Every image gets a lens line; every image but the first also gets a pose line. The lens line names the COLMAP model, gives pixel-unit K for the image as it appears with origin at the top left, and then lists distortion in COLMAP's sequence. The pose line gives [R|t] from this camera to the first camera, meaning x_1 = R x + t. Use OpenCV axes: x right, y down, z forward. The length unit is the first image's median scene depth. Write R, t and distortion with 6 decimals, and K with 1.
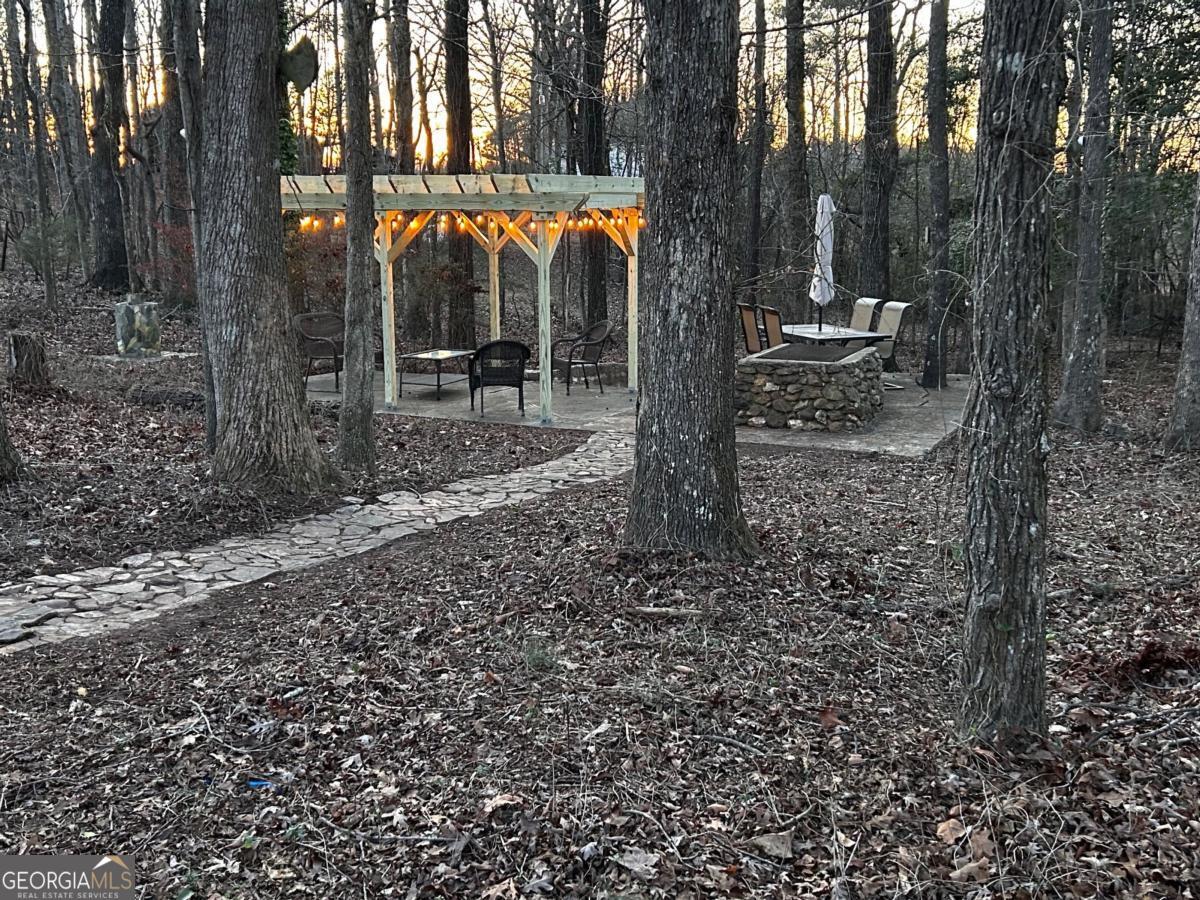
lens RADIAL K [[1332.9, 0, 600.0], [0, 1332.9, 450.0], [0, 0, 1]] dist [0.153303, 0.007642]
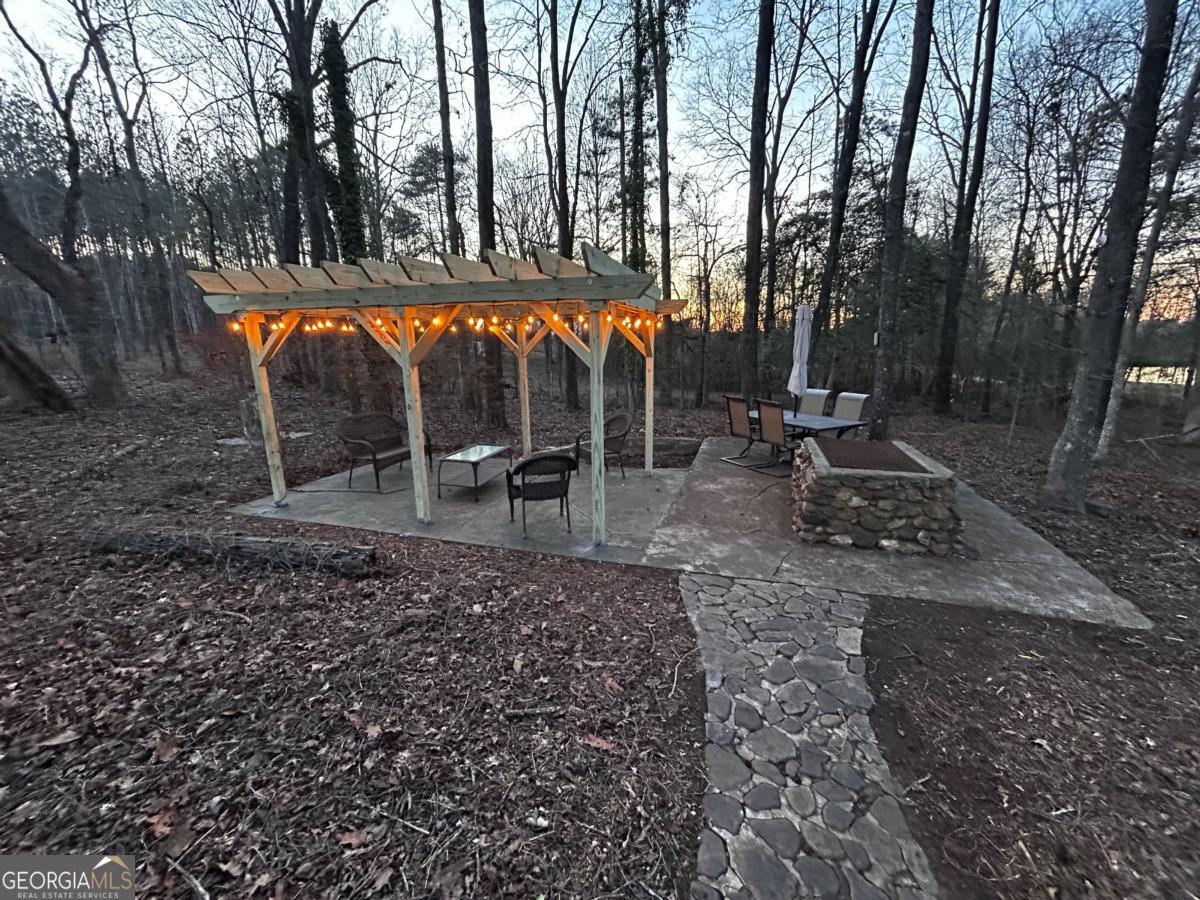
lens RADIAL K [[479.4, 0, 600.0], [0, 479.4, 450.0], [0, 0, 1]] dist [-0.000104, -0.000010]
pose [[0.993928, -0.032310, 0.105179, -0.072208], [0.028629, 0.998930, 0.036326, -0.096568], [-0.106240, -0.033094, 0.993790, 0.699555]]
